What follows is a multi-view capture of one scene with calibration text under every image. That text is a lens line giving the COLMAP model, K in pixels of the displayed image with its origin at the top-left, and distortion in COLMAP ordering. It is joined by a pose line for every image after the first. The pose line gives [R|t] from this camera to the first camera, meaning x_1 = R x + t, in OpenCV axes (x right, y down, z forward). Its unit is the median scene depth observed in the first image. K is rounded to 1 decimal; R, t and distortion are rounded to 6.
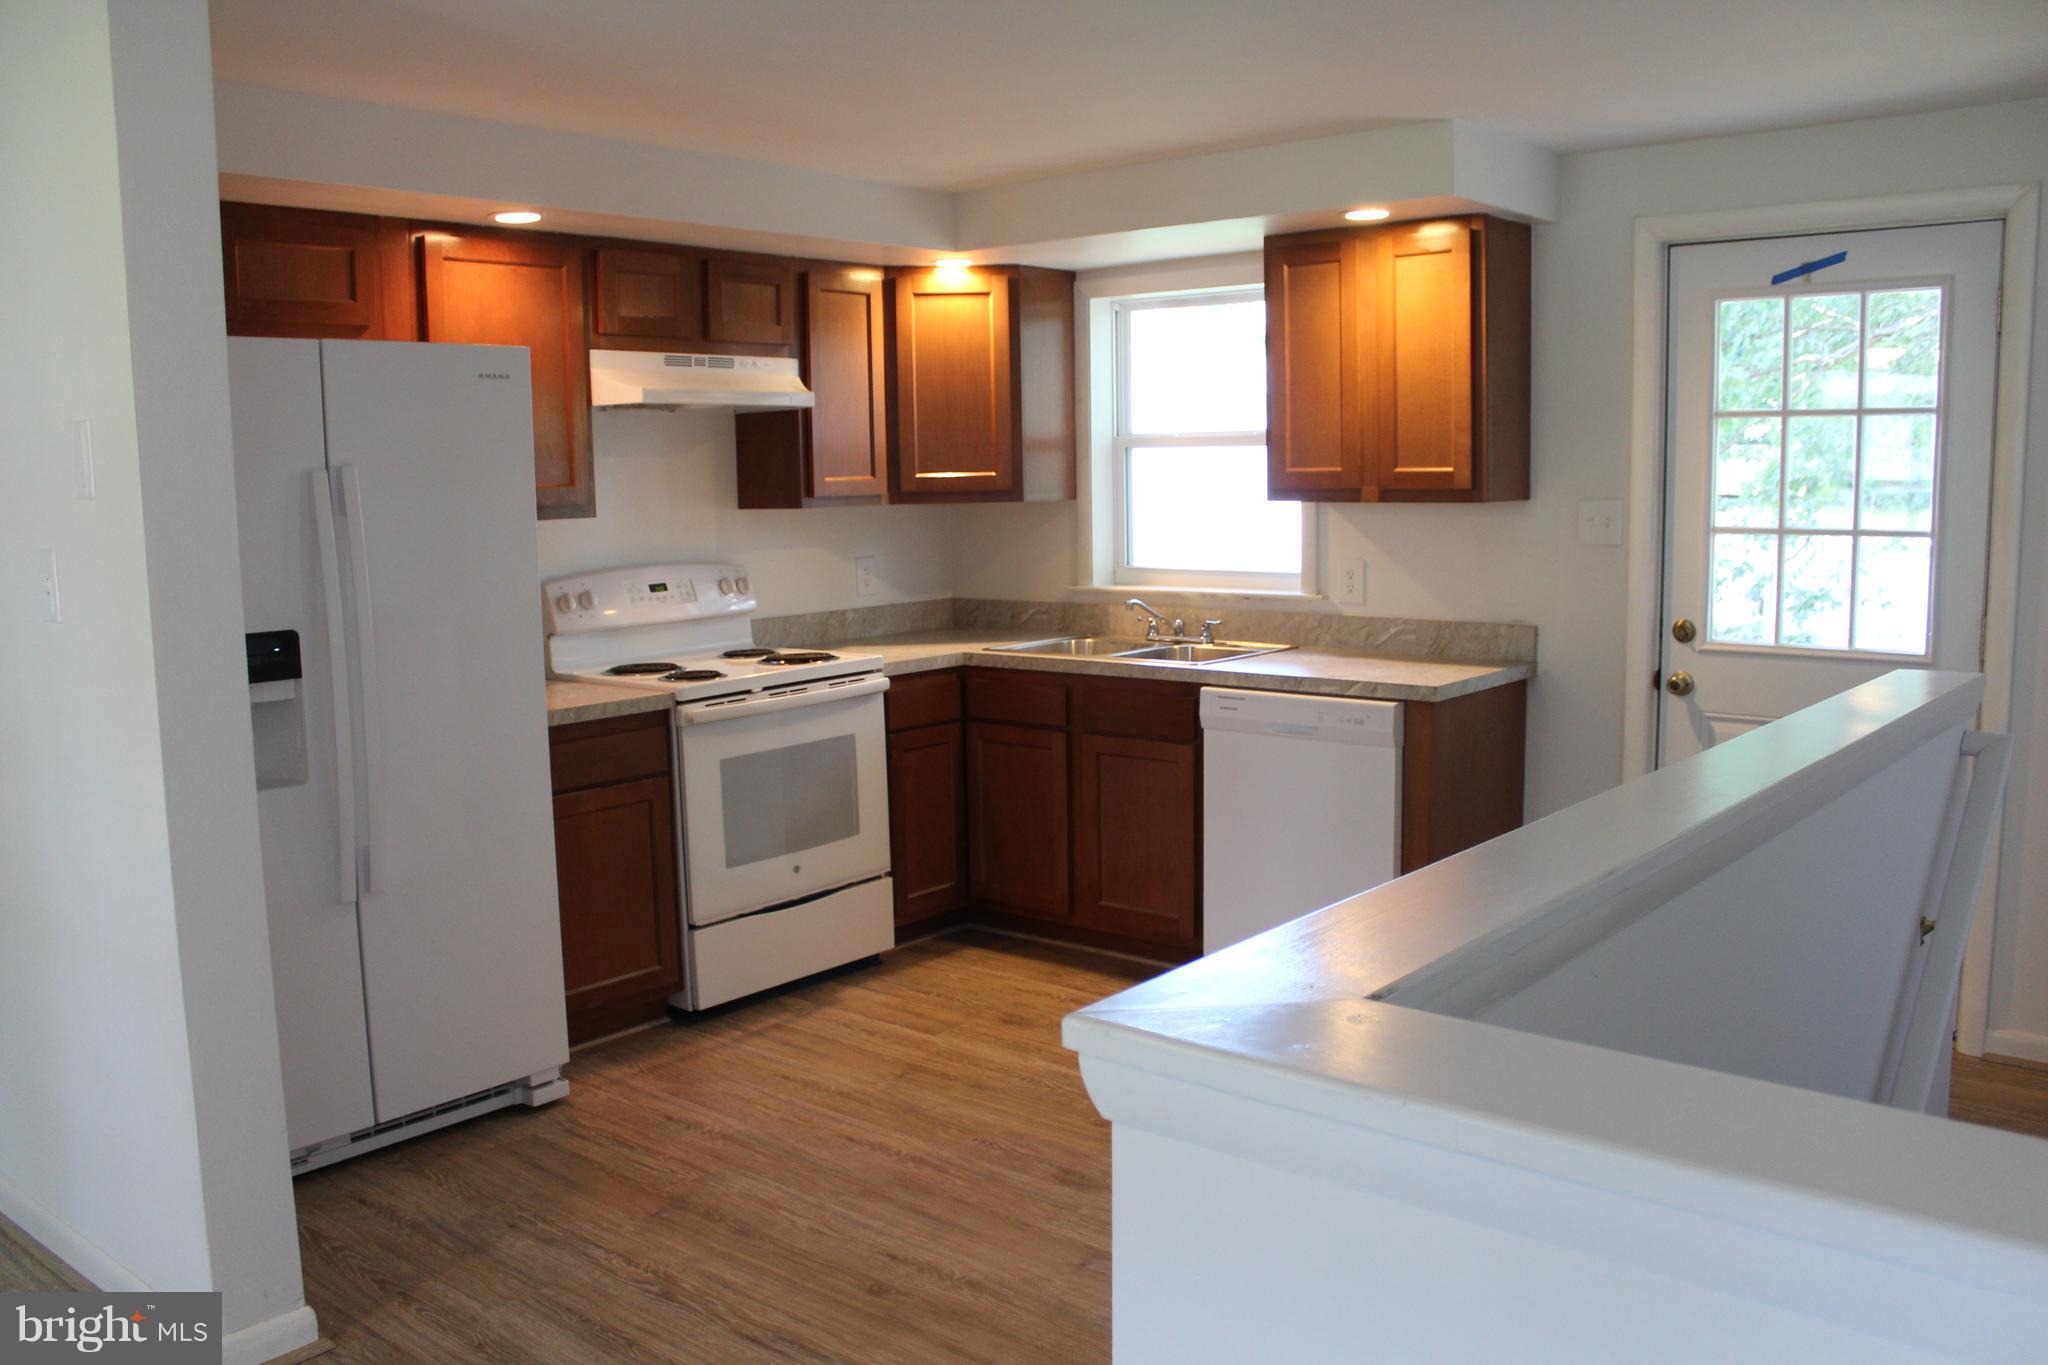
lens RADIAL K [[1698.0, 0, 1017.0], [0, 1698.0, 682.0], [0, 0, 1]] dist [-0.161431, 0.149137]
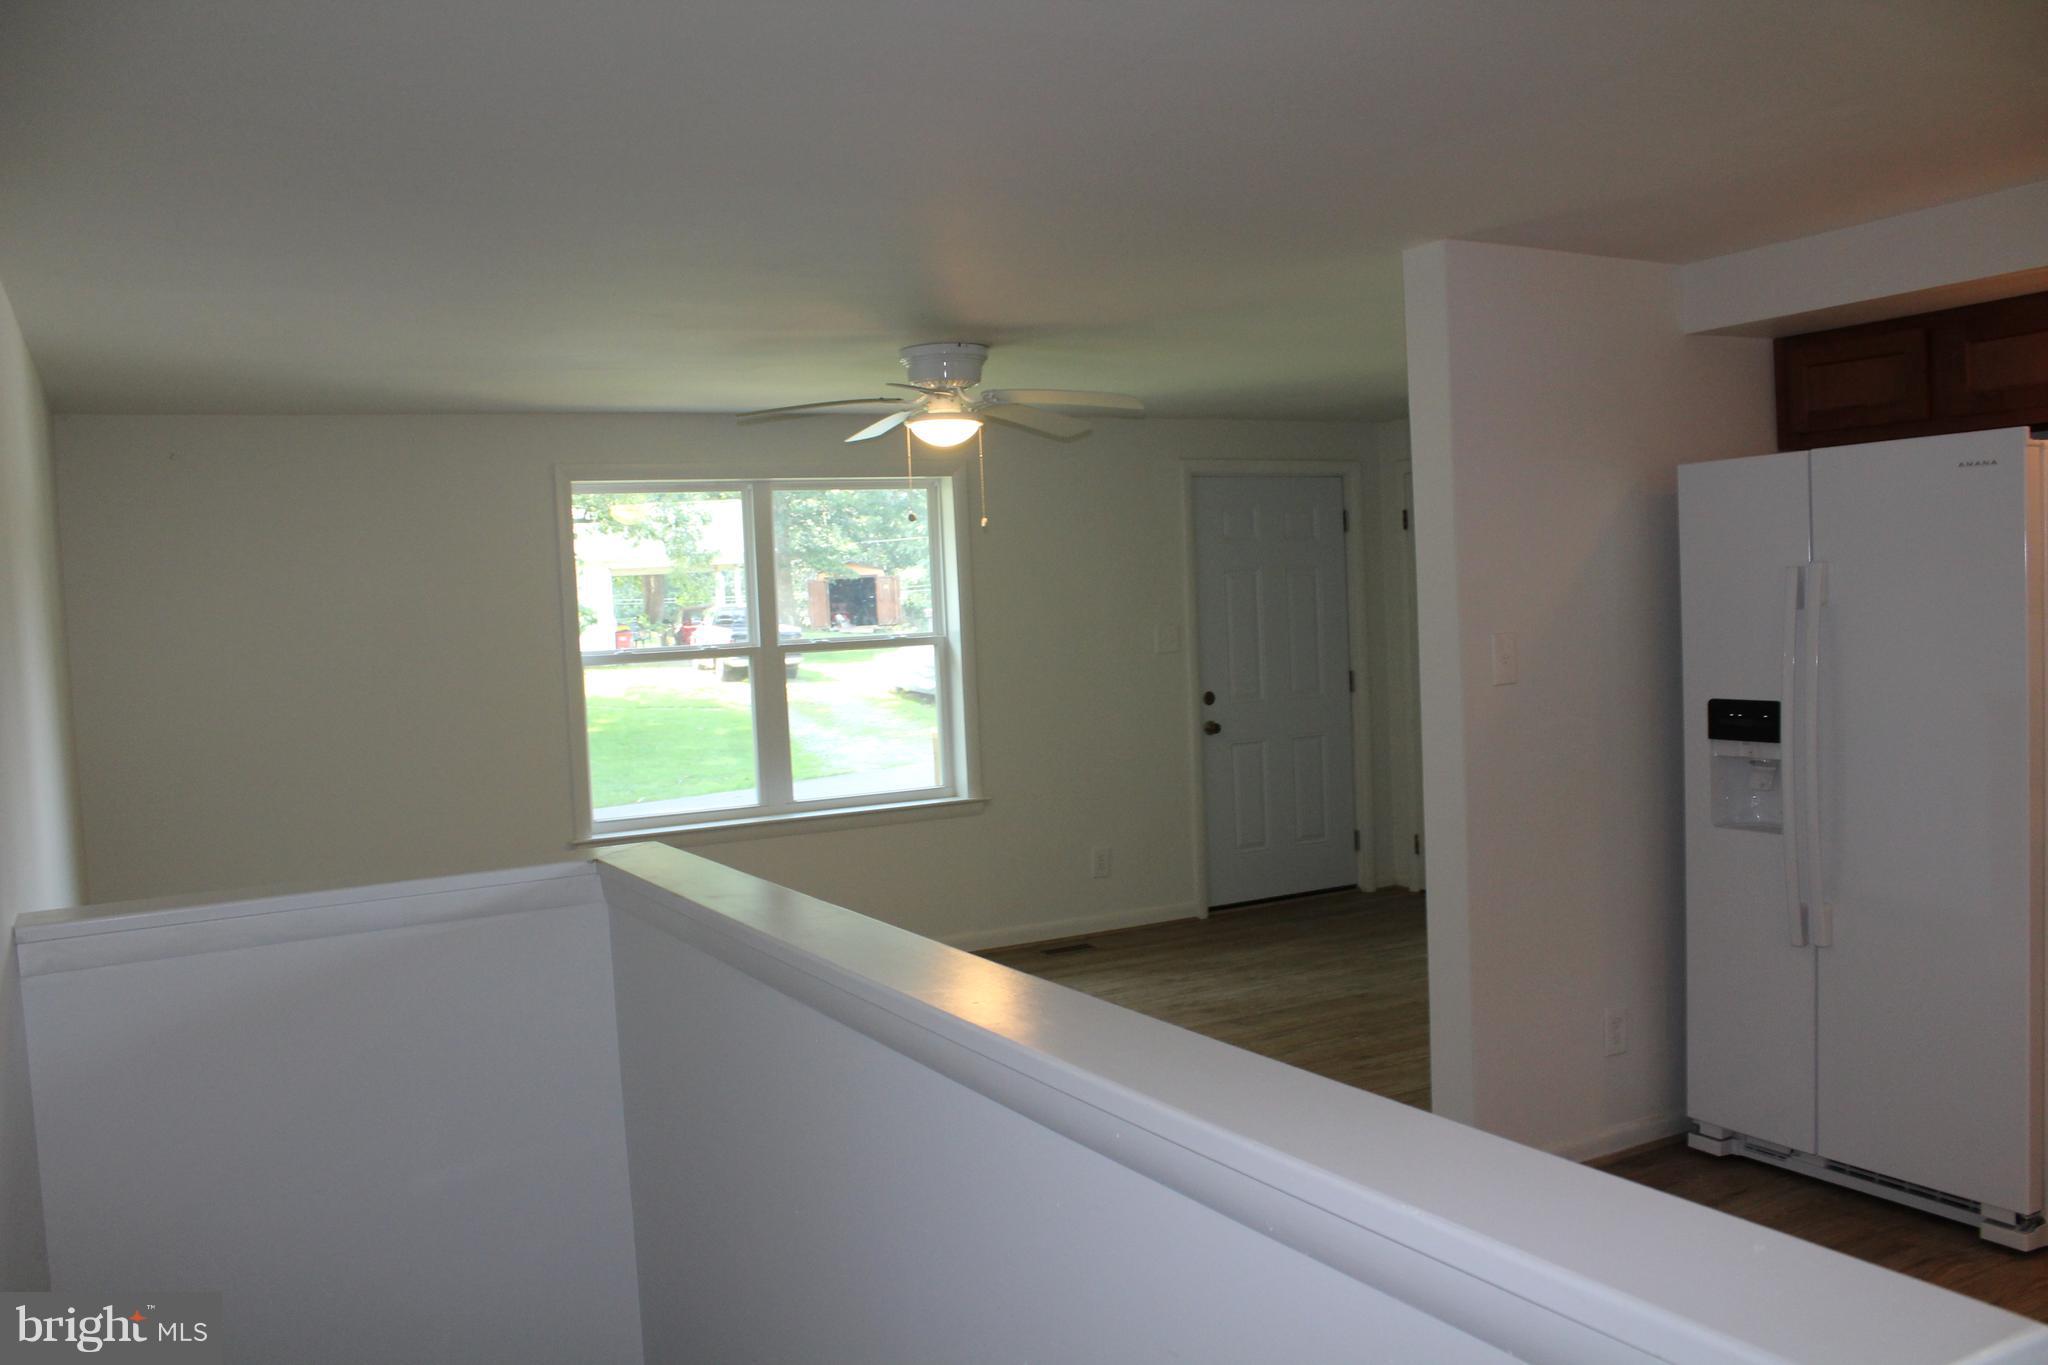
lens RADIAL K [[1698.0, 0, 1017.0], [0, 1698.0, 682.0], [0, 0, 1]] dist [-0.161431, 0.149137]
pose [[-0.356442, 0.079193, -0.930955, 0.591874], [-0.065045, 0.991881, 0.109280, -0.096905], [0.932051, 0.099506, -0.348397, 0.634691]]
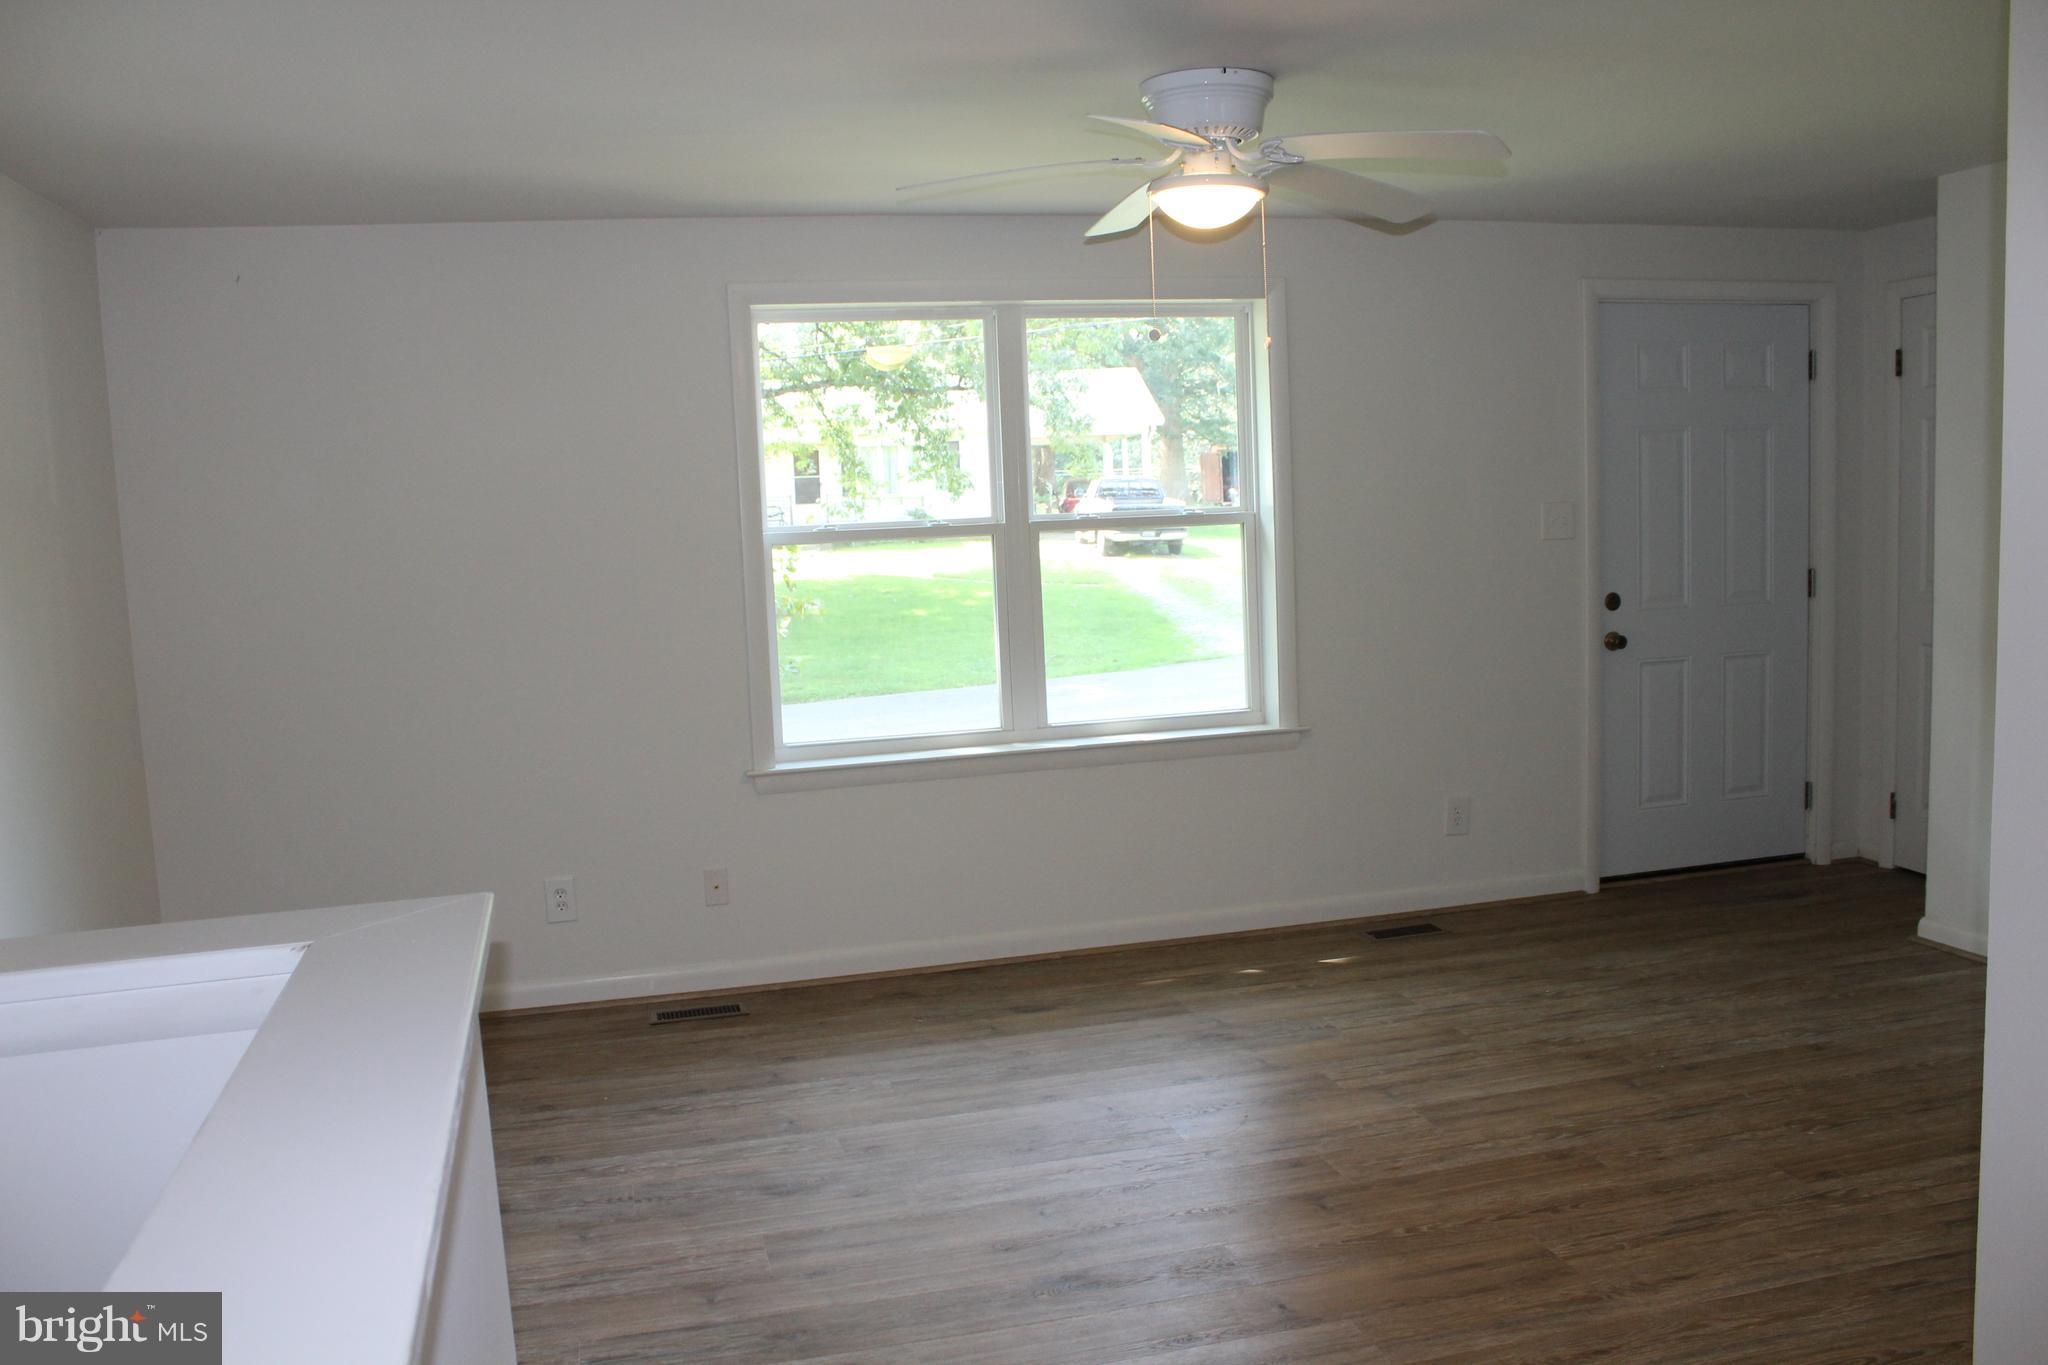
lens RADIAL K [[1698.0, 0, 1017.0], [0, 1698.0, 682.0], [0, 0, 1]] dist [-0.161431, 0.149137]
pose [[-0.566409, 0.132179, -0.813455, 0.235454], [-0.053696, 0.979038, 0.196474, -0.071203], [0.822373, 0.154964, -0.547438, 0.553358]]
